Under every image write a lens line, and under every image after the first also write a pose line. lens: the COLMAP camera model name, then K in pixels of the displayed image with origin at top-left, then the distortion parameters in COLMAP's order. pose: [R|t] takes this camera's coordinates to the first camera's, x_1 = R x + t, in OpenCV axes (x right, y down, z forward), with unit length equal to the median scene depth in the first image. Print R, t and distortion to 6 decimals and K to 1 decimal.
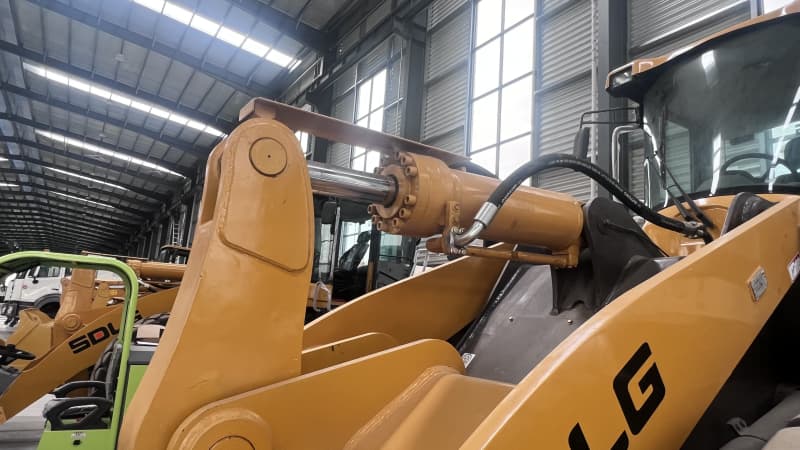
lens RADIAL K [[523.6, 0, 400.0], [0, 523.6, 225.0], [0, 0, 1]] dist [-0.003470, -0.001021]
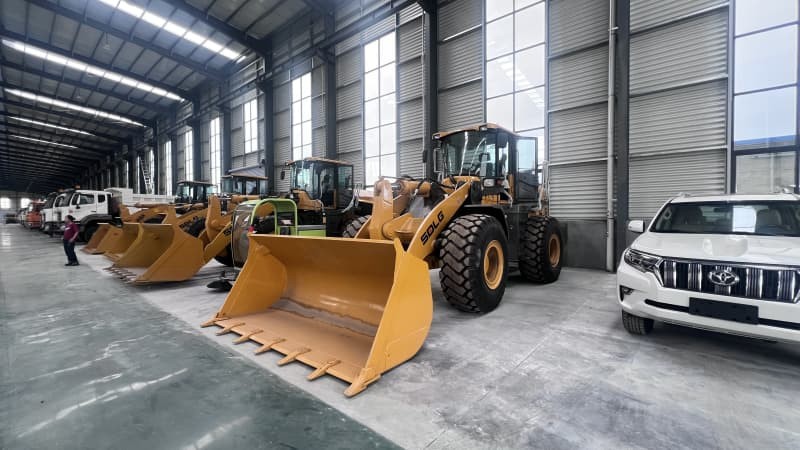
lens RADIAL K [[338.0, 0, 400.0], [0, 338.0, 225.0], [0, 0, 1]] dist [-0.016728, 0.000098]
pose [[0.953033, -0.084191, 0.290930, -0.082182], [0.018662, 0.975086, 0.221041, -0.035206], [-0.302292, -0.205230, 0.930860, -0.181954]]
